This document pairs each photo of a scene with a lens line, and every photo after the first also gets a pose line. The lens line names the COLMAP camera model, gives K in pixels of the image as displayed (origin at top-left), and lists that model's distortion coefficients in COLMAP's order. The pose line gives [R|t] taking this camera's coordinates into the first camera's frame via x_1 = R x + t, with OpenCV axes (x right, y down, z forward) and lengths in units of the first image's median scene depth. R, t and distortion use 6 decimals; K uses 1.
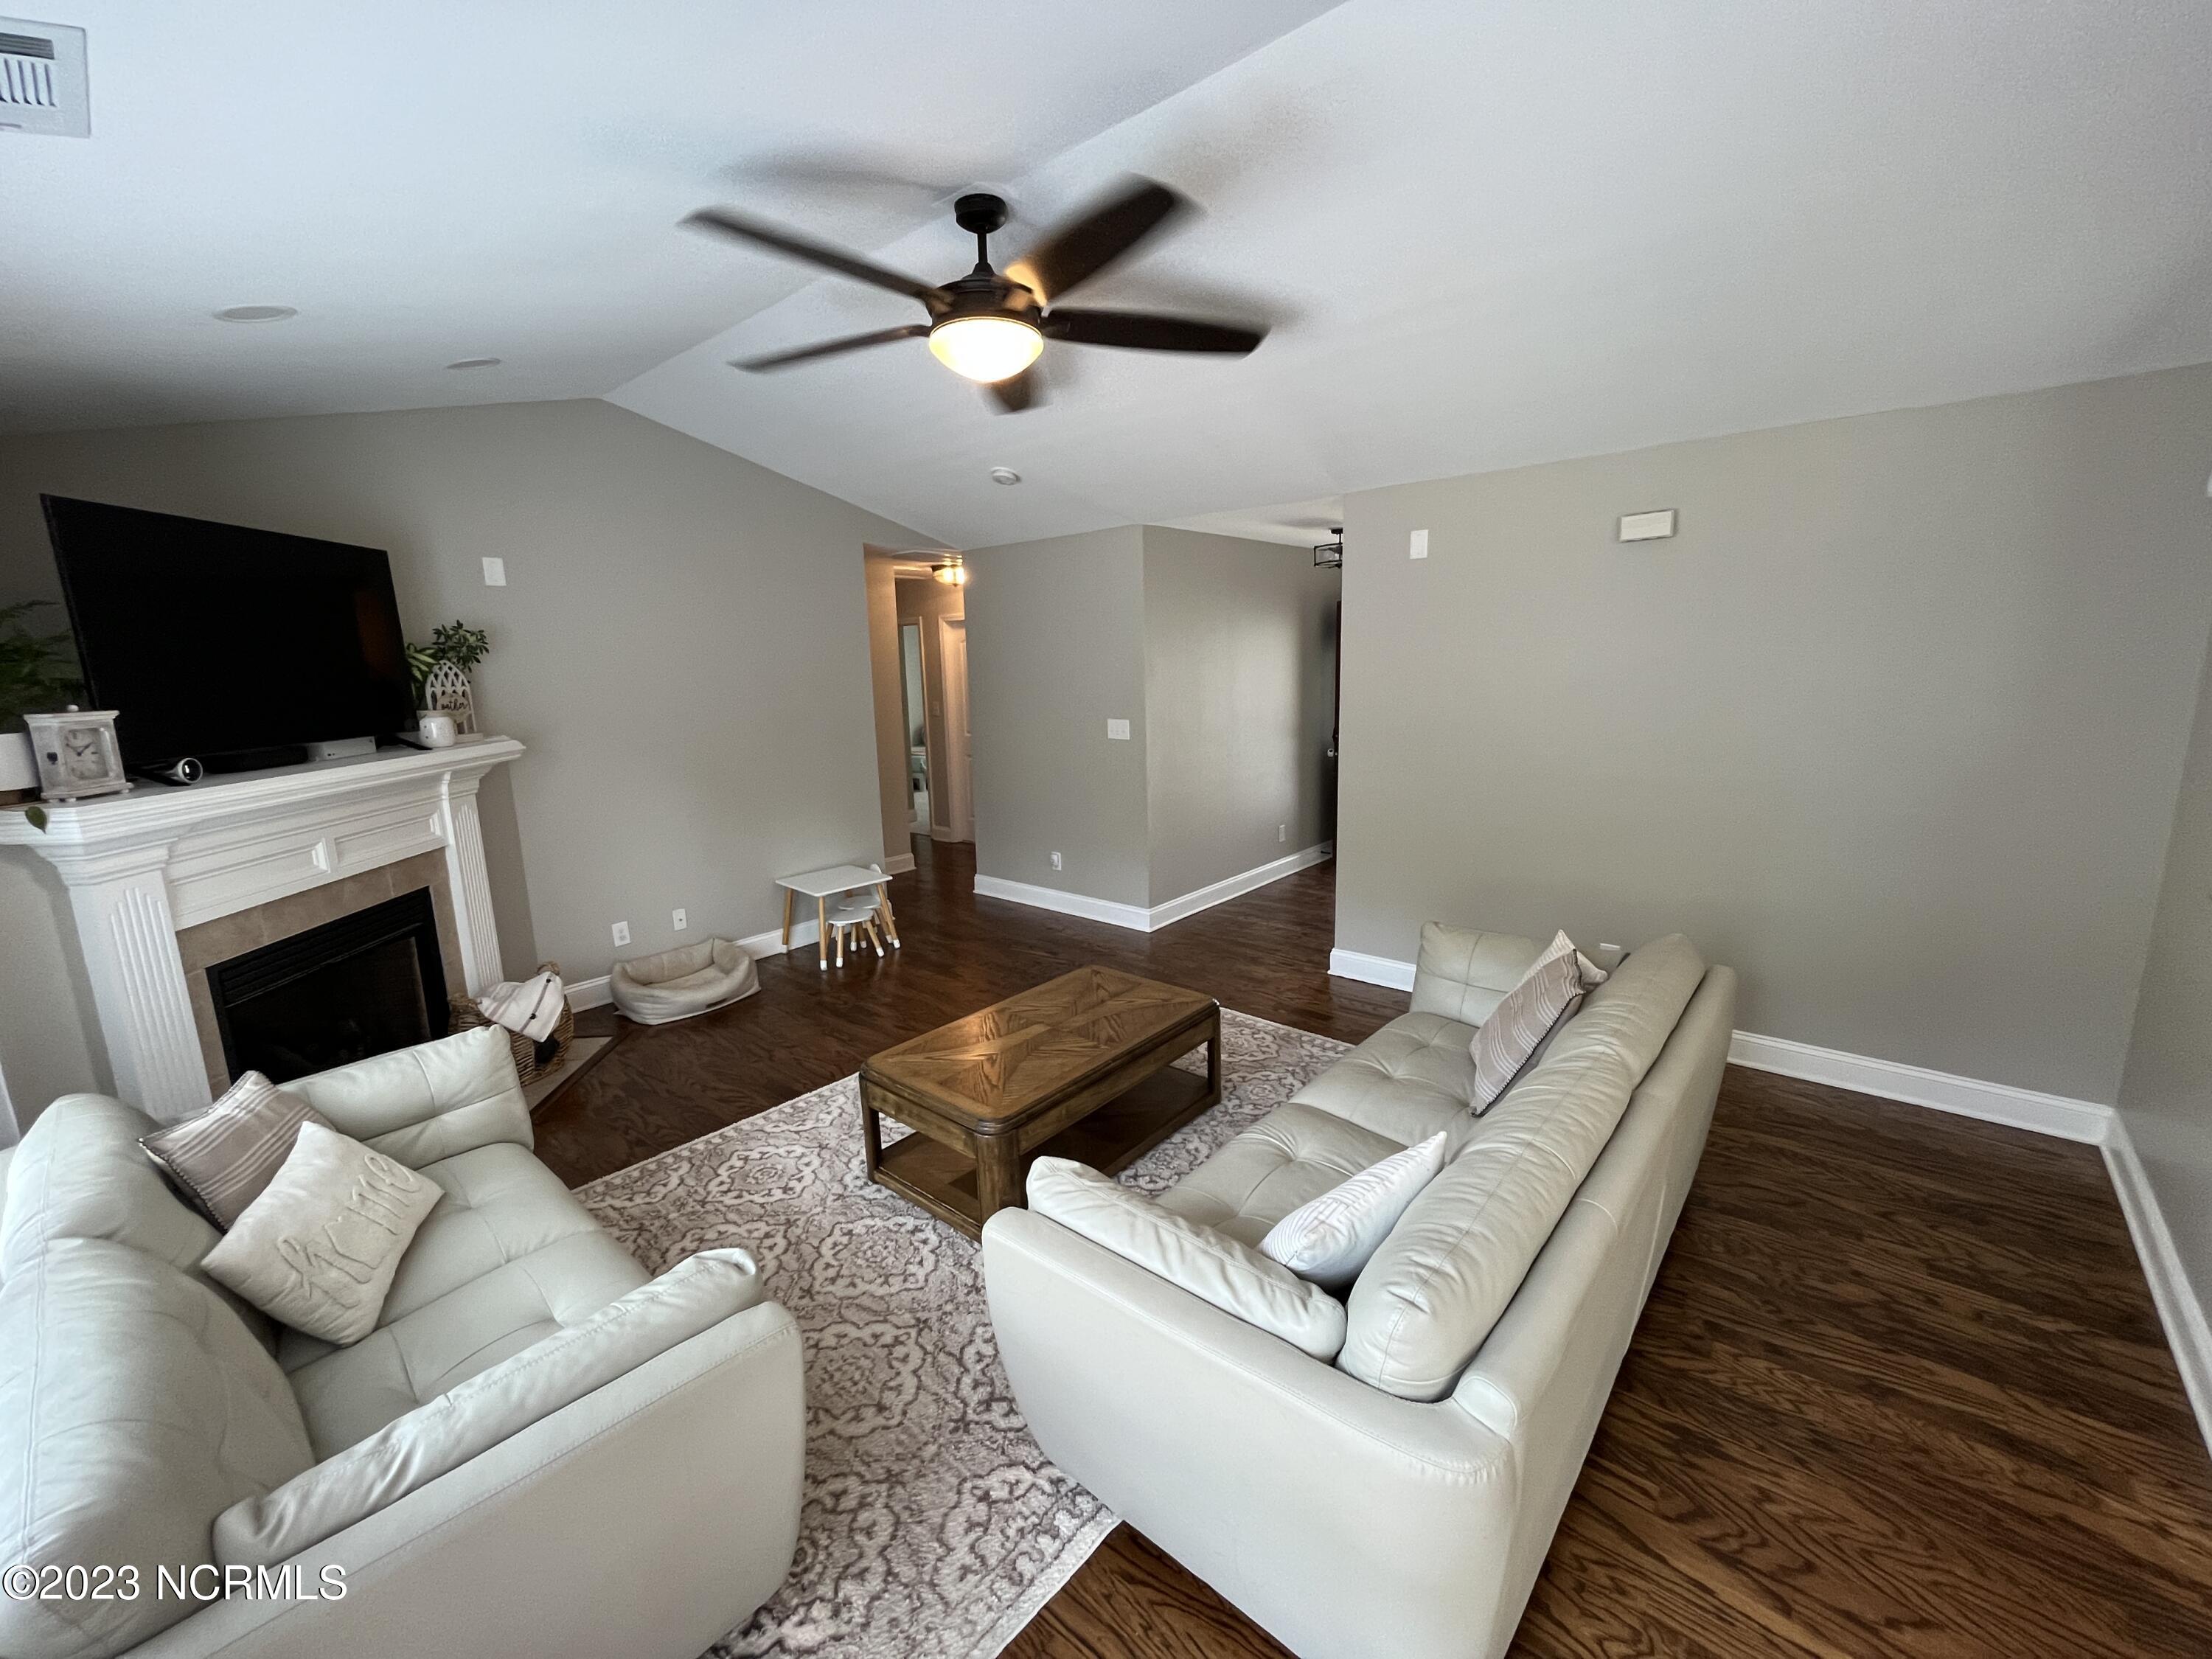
lens RADIAL K [[892.6, 0, 1100.5], [0, 892.6, 819.1], [0, 0, 1]] dist [0.000068, 0.000114]
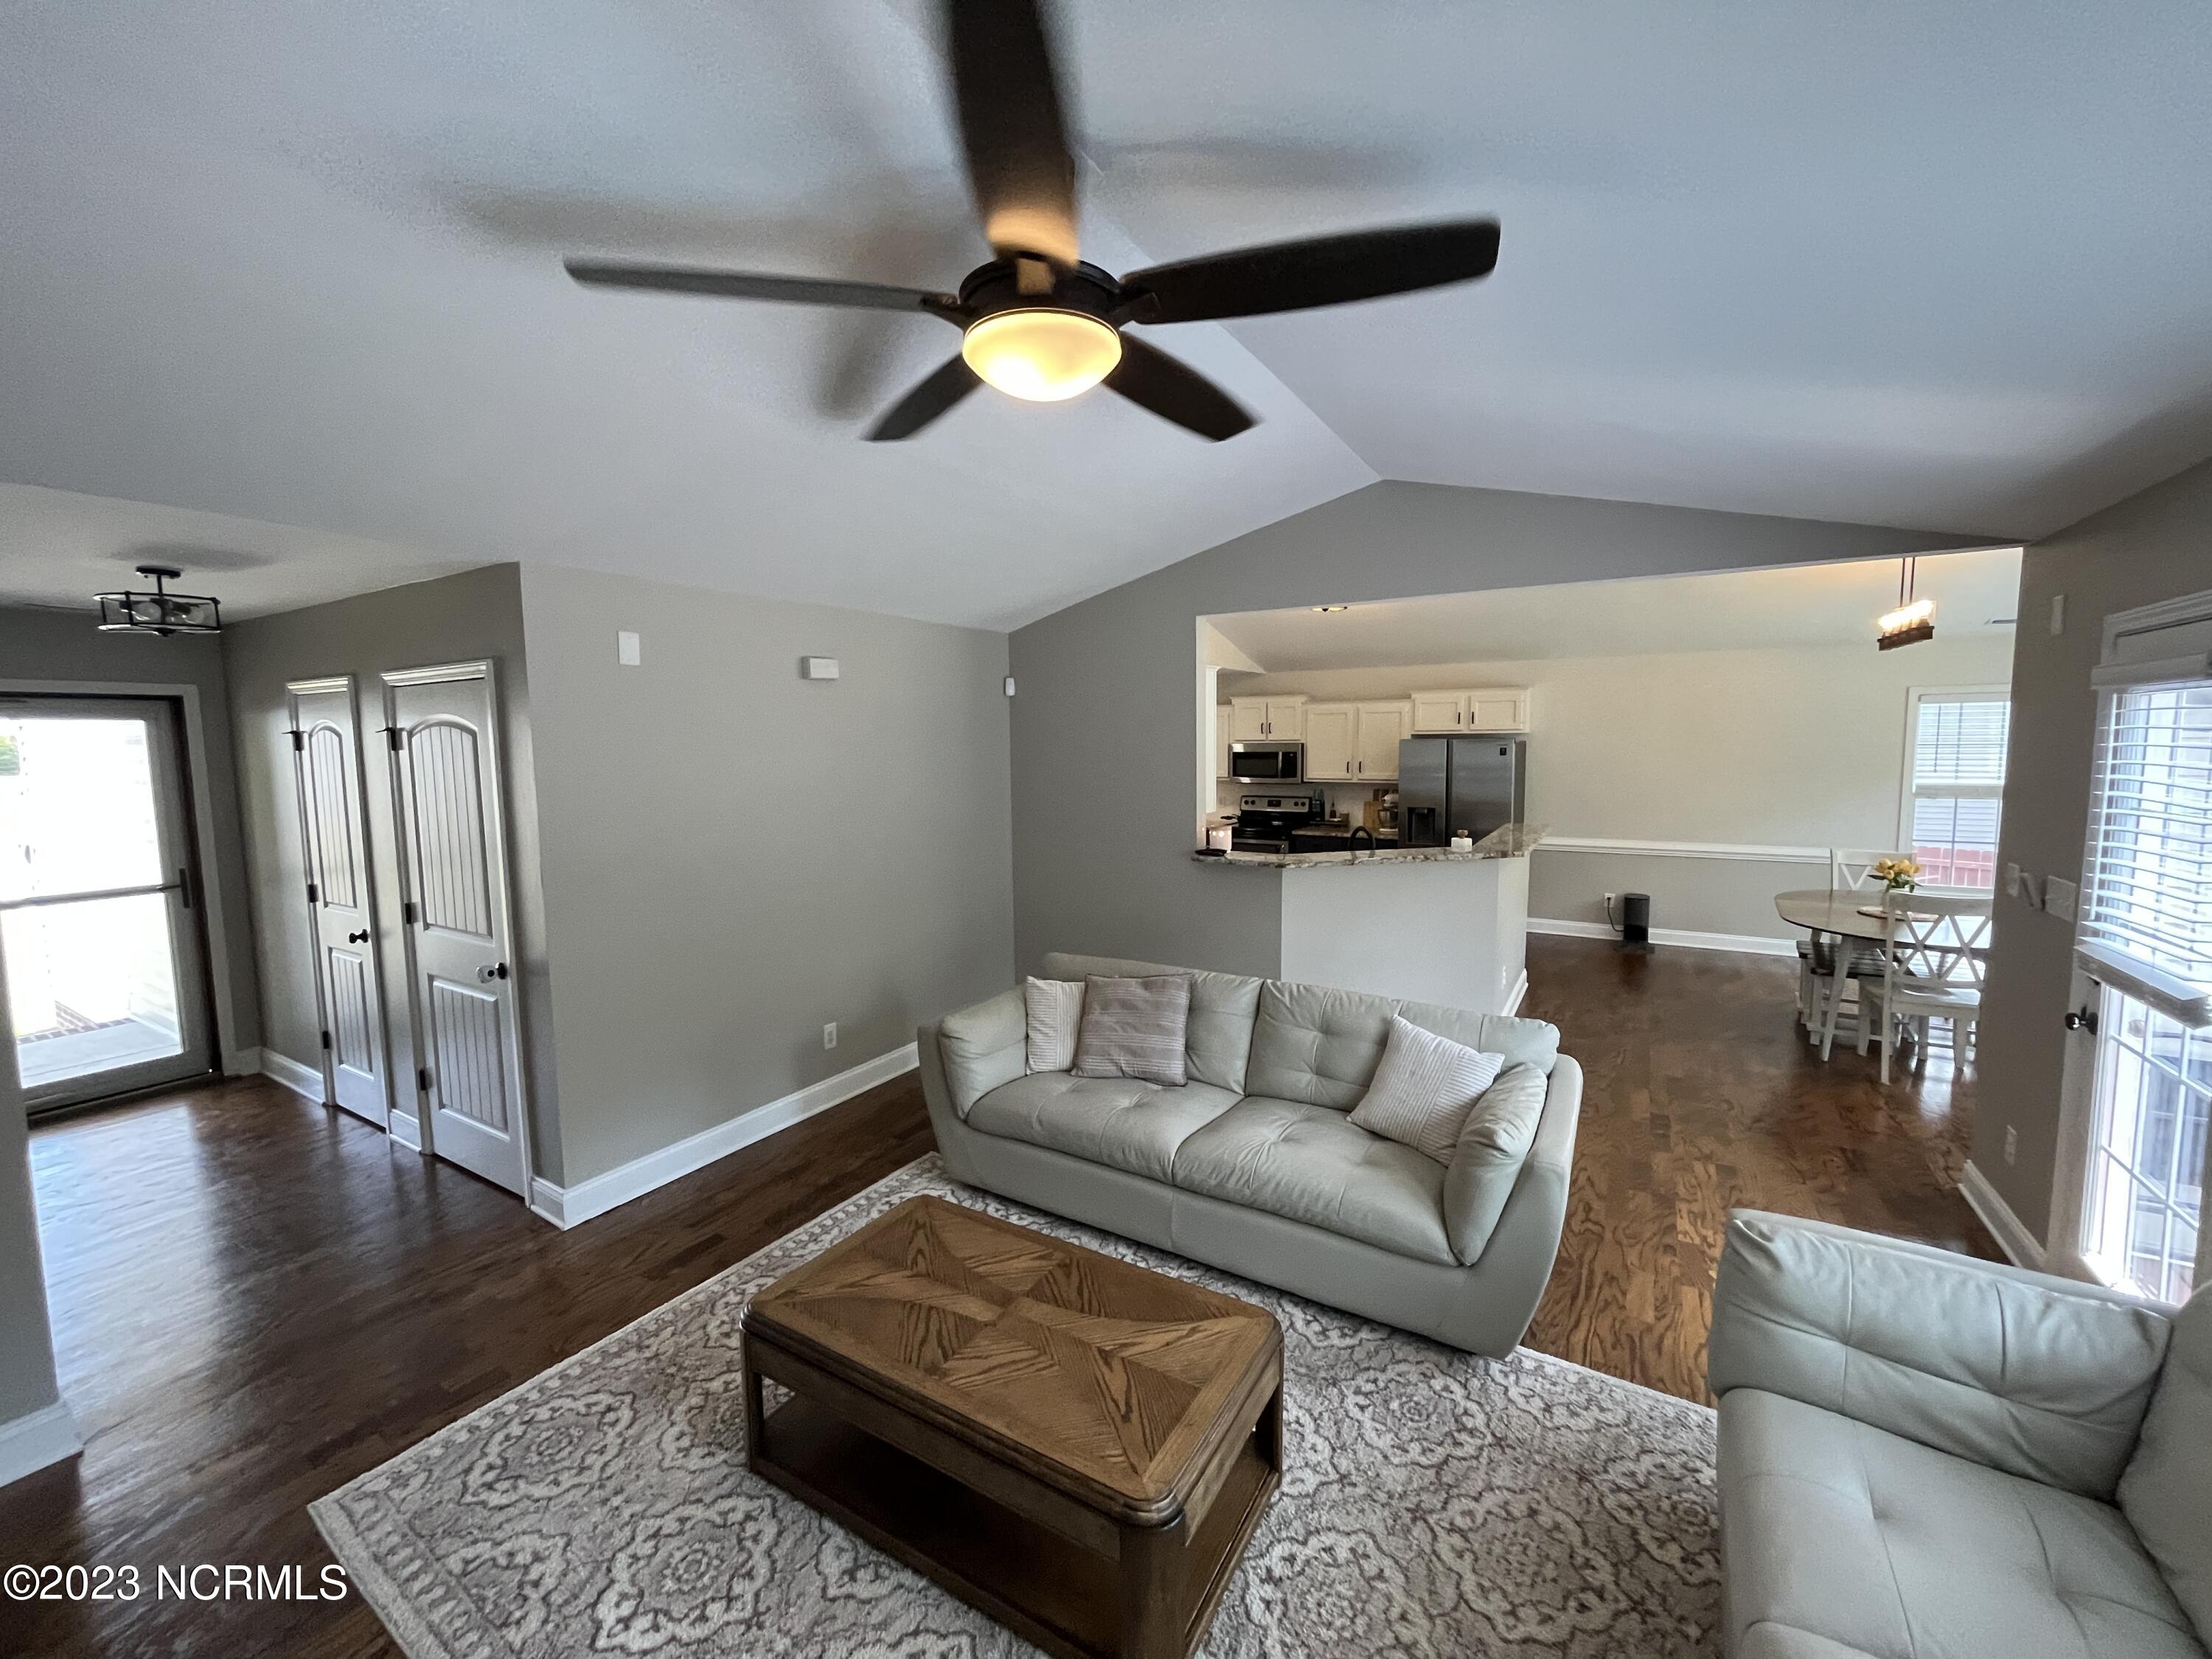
lens RADIAL K [[894.0, 0, 1101.0], [0, 894.0, 821.9], [0, 0, 1]] dist [-0.001382, -0.000344]
pose [[-0.164445, -0.061563, 0.984463, -0.649221], [0.192569, 0.976842, 0.093254, -0.166355], [-0.967406, 0.204912, -0.148782, 0.857212]]
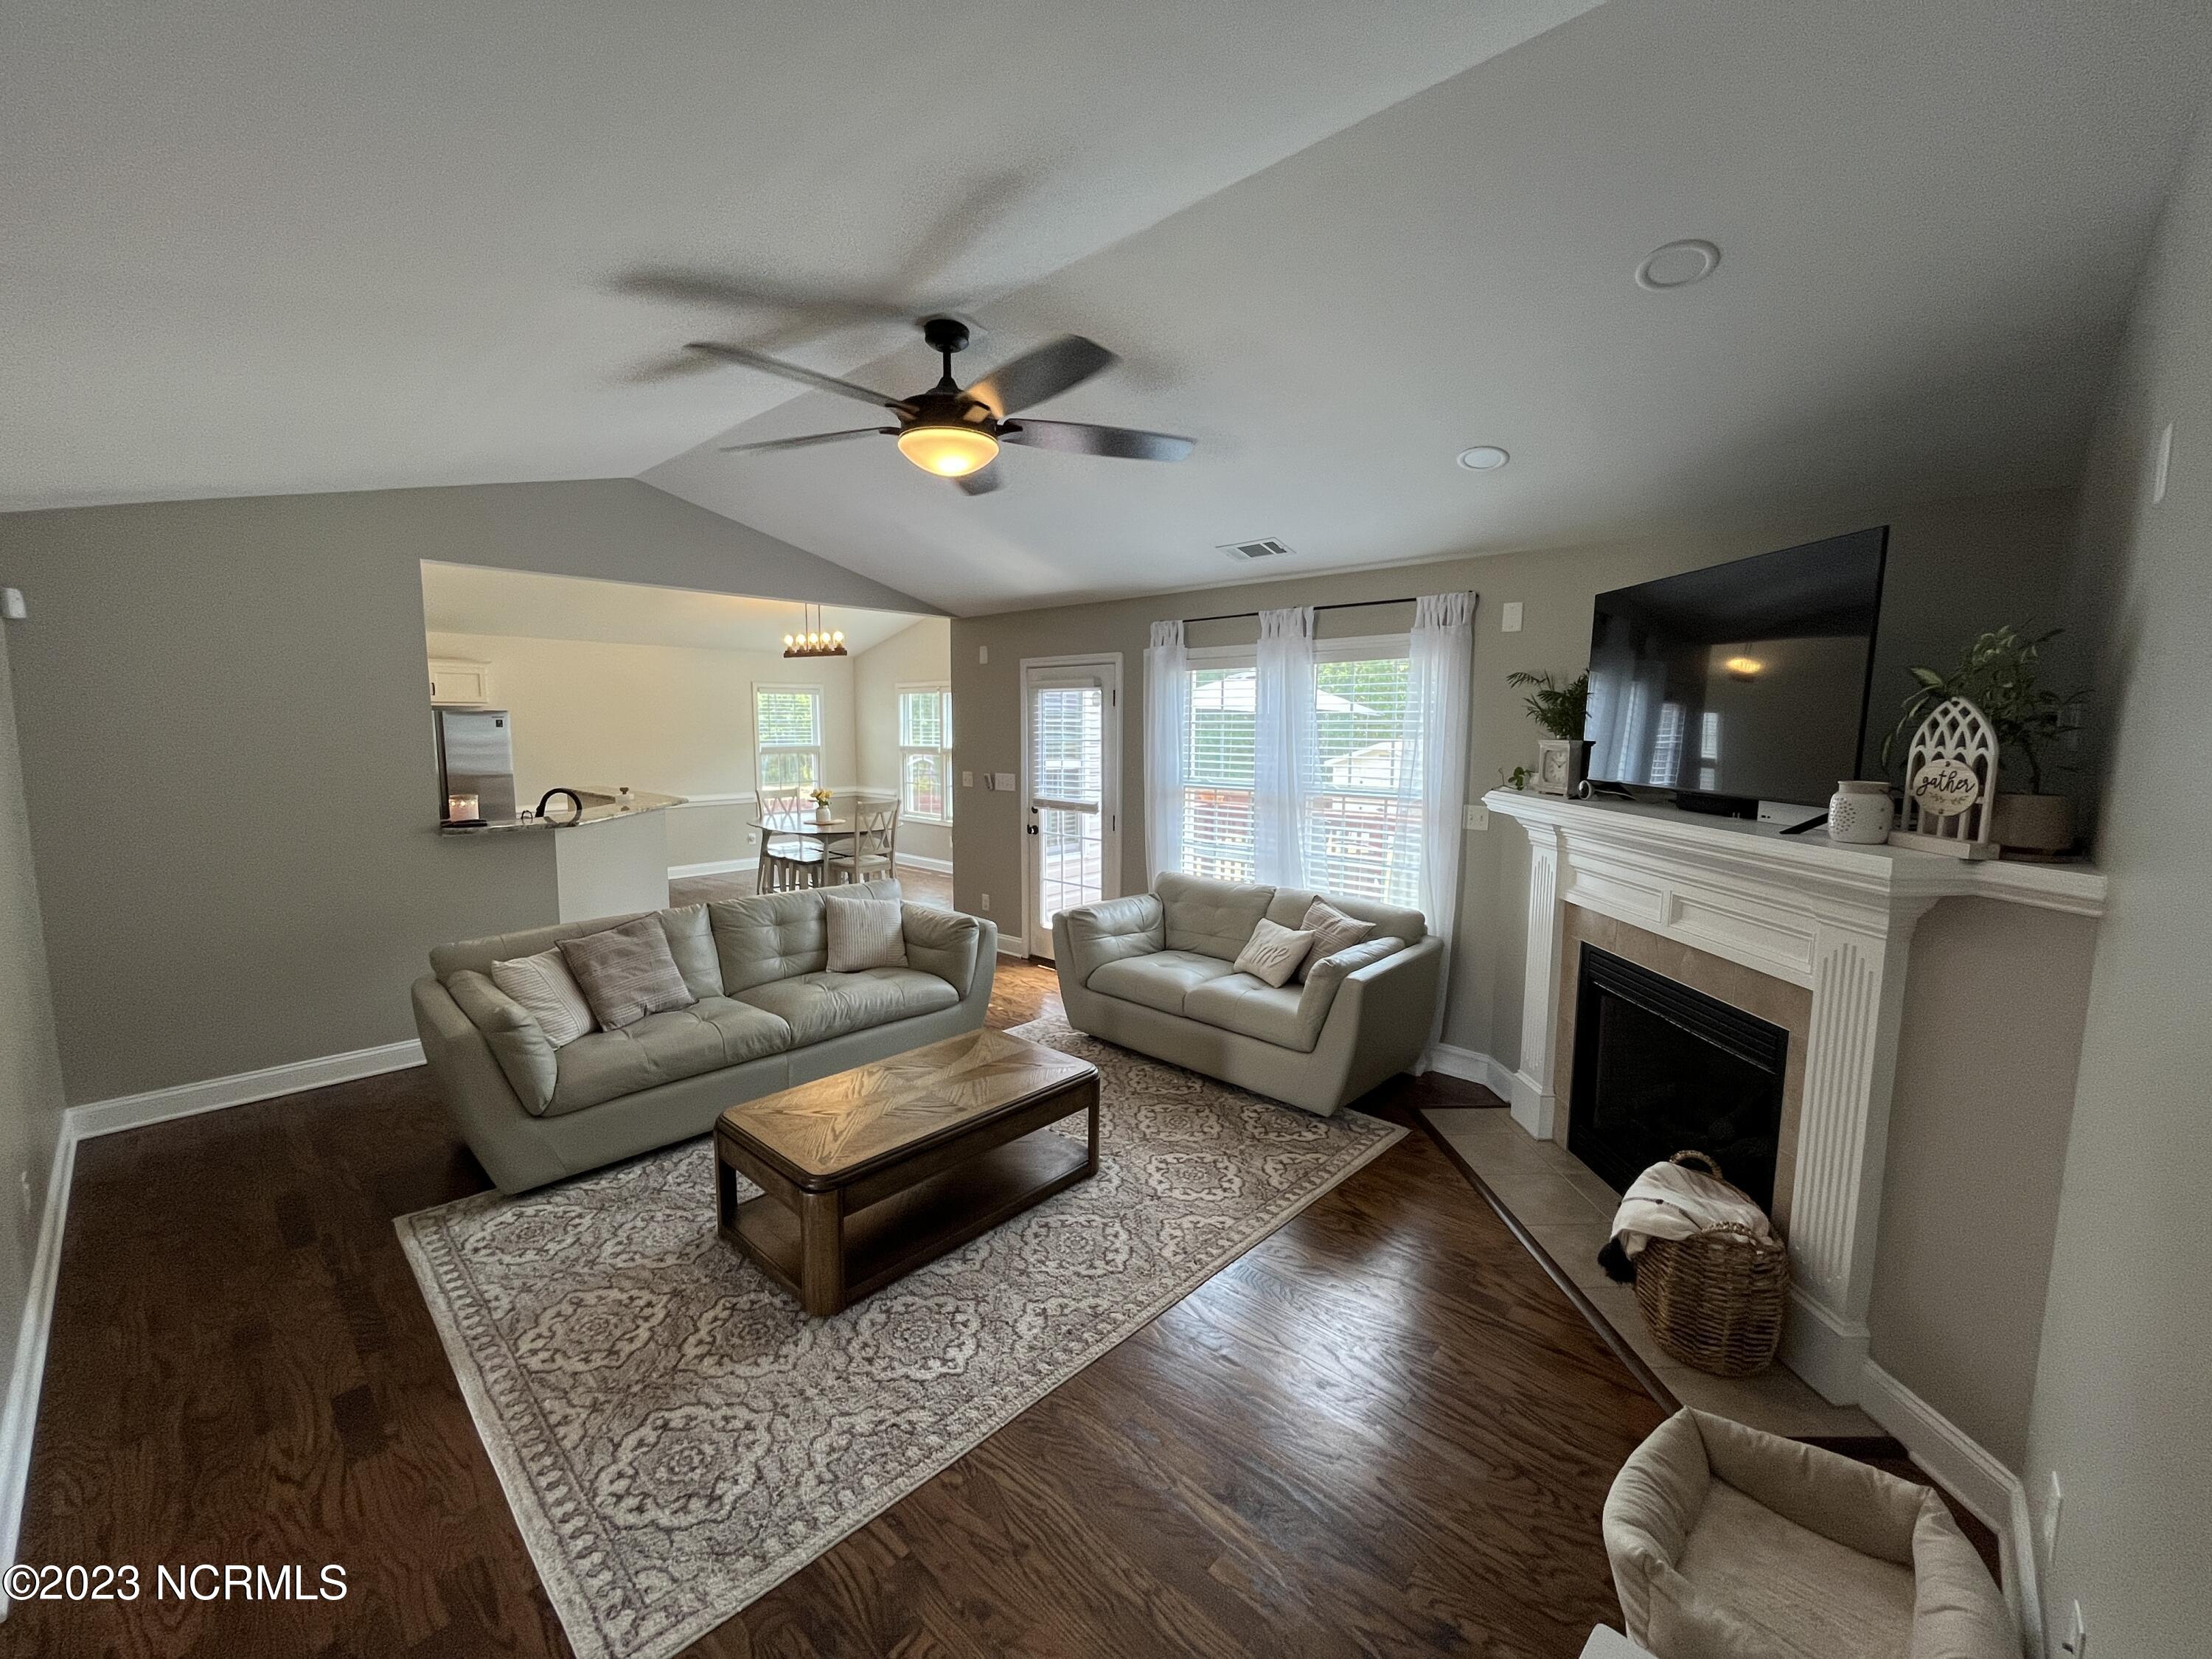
lens RADIAL K [[892.6, 0, 1100.5], [0, 892.6, 819.1], [0, 0, 1]] dist [0.000068, 0.000114]
pose [[-0.998978, 0.020047, 0.040518, -0.270181], [0.030794, 0.957949, 0.285280, -0.297780], [-0.033095, 0.286236, -0.957587, 1.671795]]
